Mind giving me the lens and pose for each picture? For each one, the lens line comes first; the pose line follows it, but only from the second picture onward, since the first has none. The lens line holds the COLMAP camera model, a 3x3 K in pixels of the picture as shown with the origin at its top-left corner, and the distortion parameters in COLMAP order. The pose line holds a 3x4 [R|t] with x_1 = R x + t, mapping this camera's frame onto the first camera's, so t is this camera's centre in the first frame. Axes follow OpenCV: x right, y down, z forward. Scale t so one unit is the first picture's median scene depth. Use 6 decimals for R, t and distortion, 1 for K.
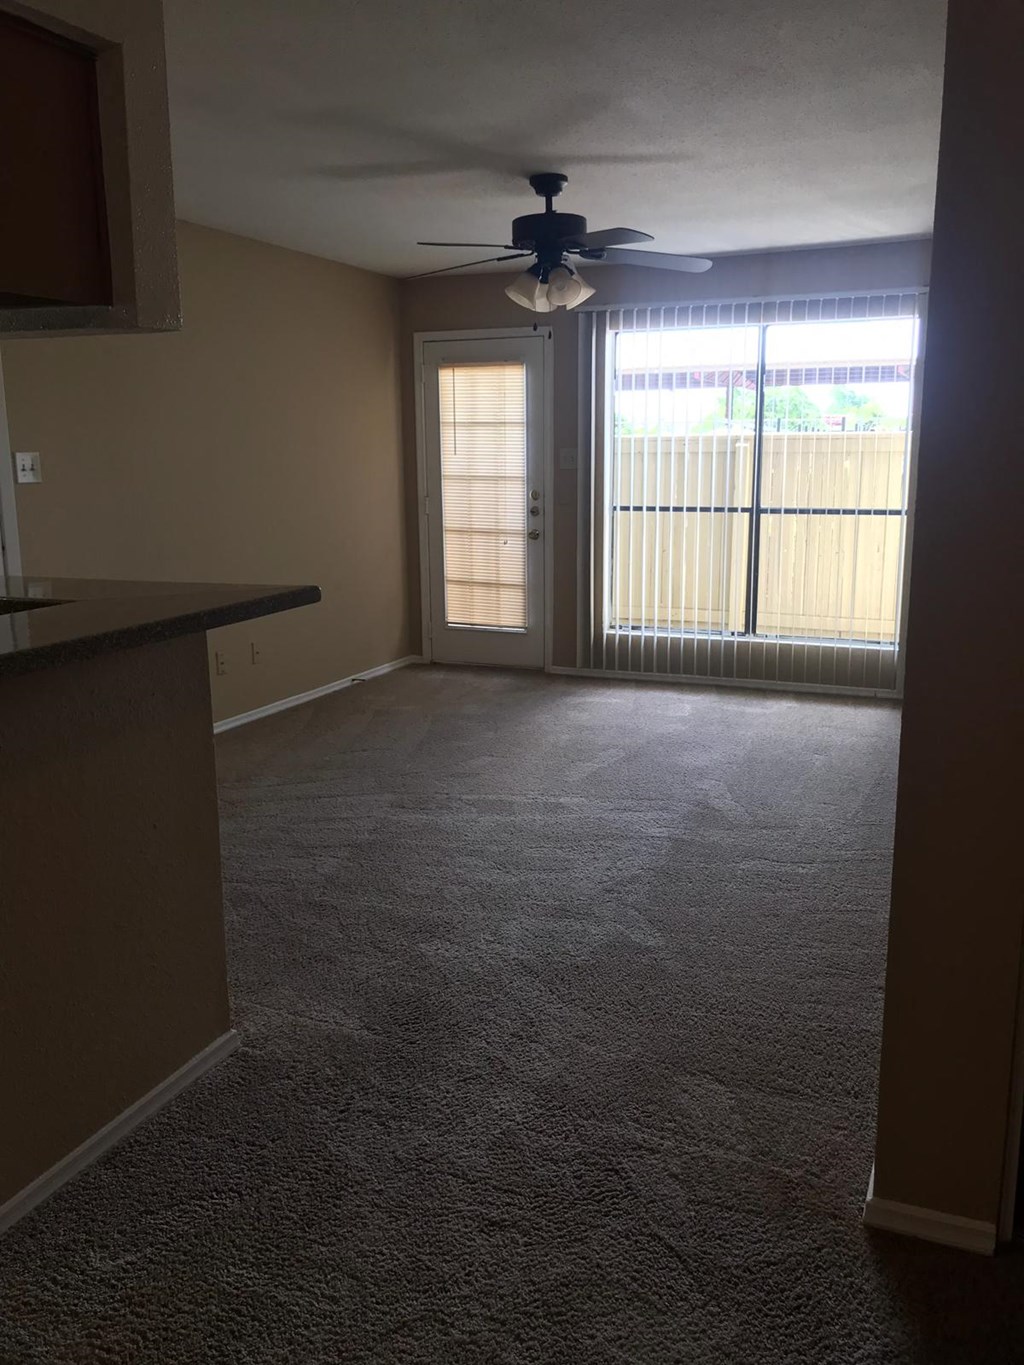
lens RADIAL K [[1117.1, 0, 513.4], [0, 1117.1, 673.0], [0, 0, 1]] dist [0.000127, -0.019508]
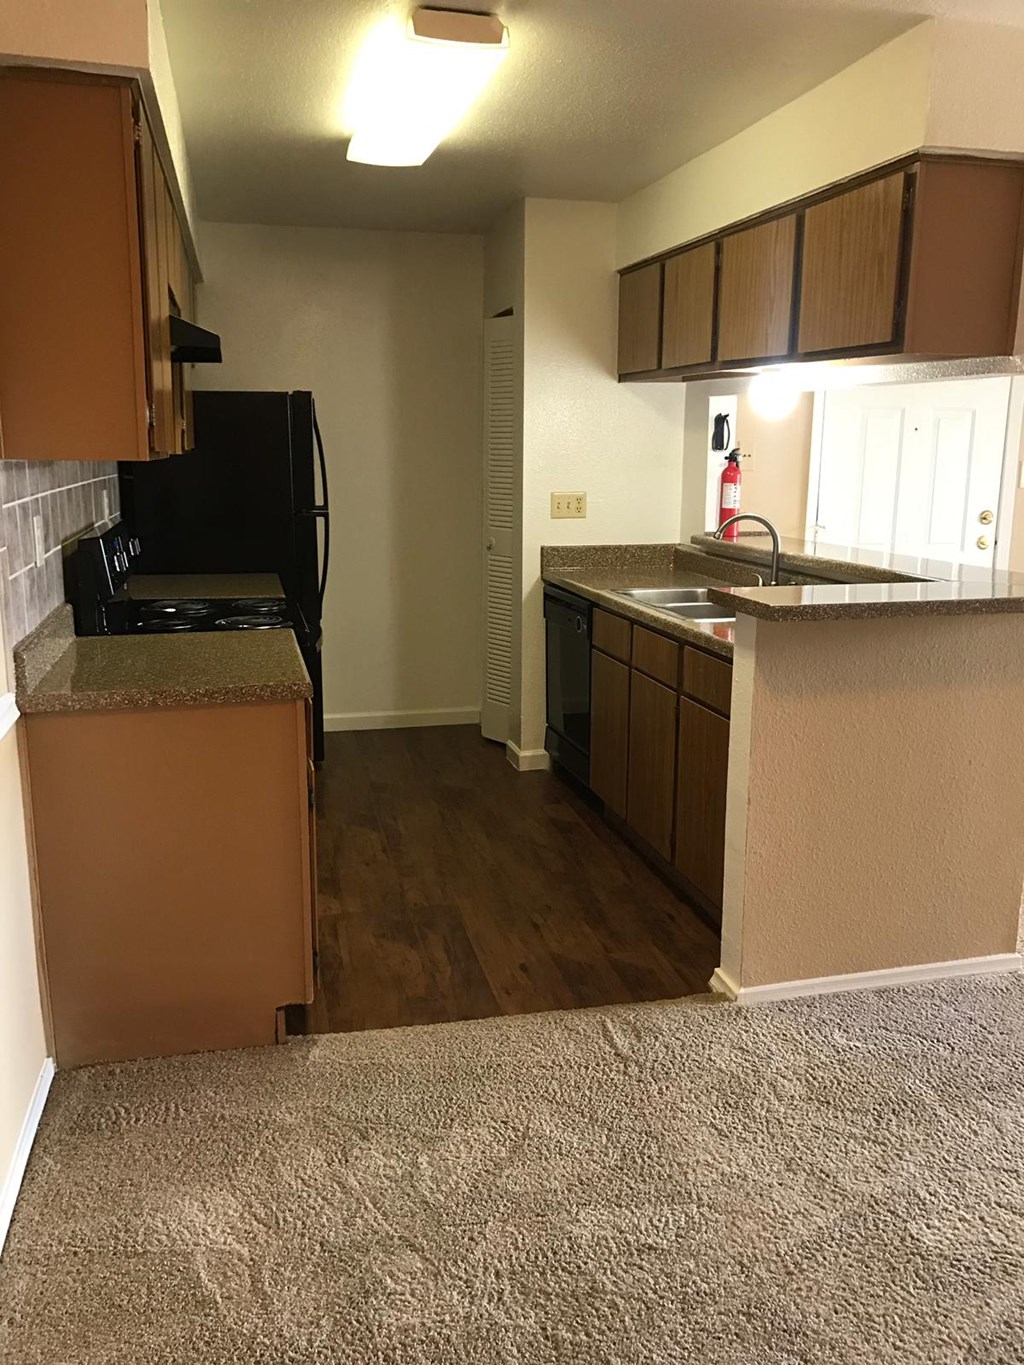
lens RADIAL K [[1117.1, 0, 515.2], [0, 1117.1, 681.5], [0, 0, 1]] dist [0.000127, -0.019508]
pose [[0.596752, 0.173520, -0.783440, 0.430176], [-0.169883, 0.981528, 0.087992, 0.027245], [0.784237, 0.080584, 0.615207, -0.244753]]
